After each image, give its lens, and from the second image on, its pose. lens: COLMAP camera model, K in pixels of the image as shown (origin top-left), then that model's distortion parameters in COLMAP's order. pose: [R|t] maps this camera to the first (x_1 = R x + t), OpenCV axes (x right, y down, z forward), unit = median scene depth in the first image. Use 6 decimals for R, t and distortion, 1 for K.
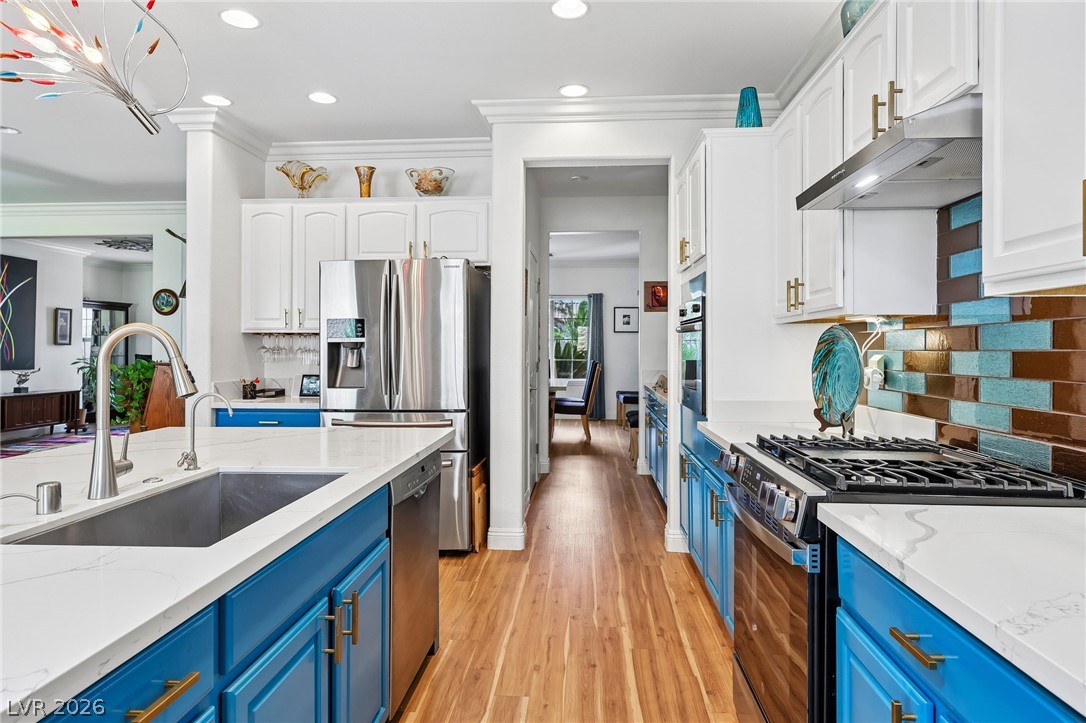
lens RADIAL K [[638.0, 0, 540.9], [0, 638.0, 345.2], [0, 0, 1]] dist [-0.018098, -0.000667]
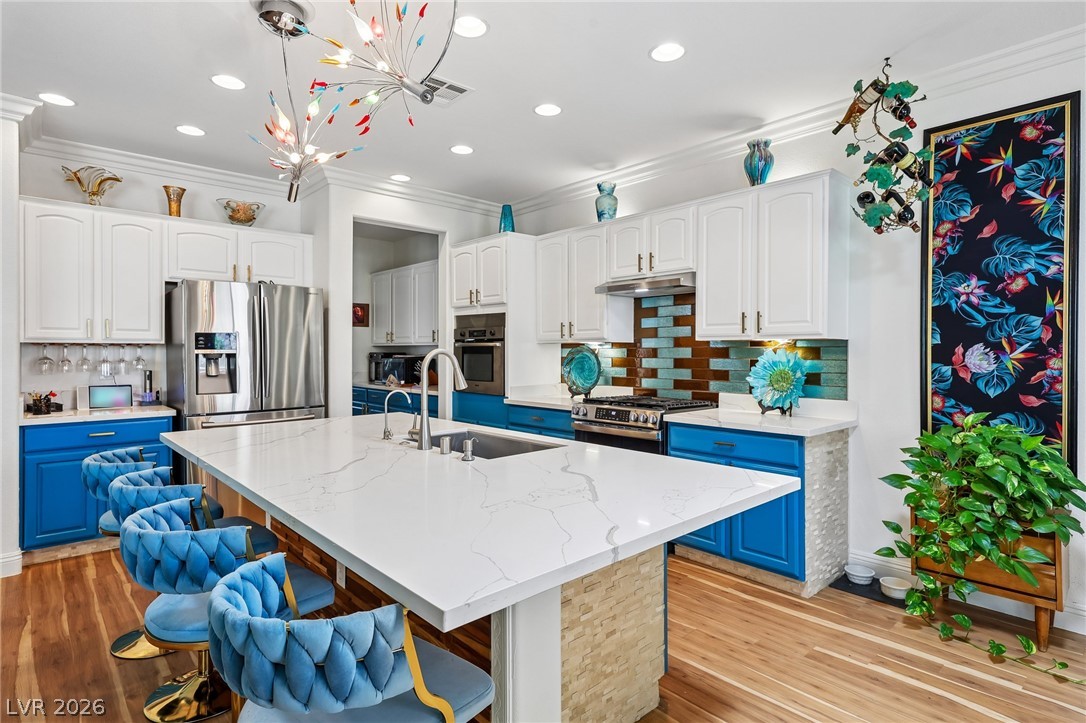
lens RADIAL K [[569.3, 0, 543.8], [0, 569.3, 356.0], [0, 0, 1]] dist [0.000695, -0.000041]
pose [[0.690915, -0.009904, 0.722868, -0.639544], [-0.001320, 0.999887, 0.014961, -0.016510], [-0.722935, -0.011291, 0.690824, -0.123898]]
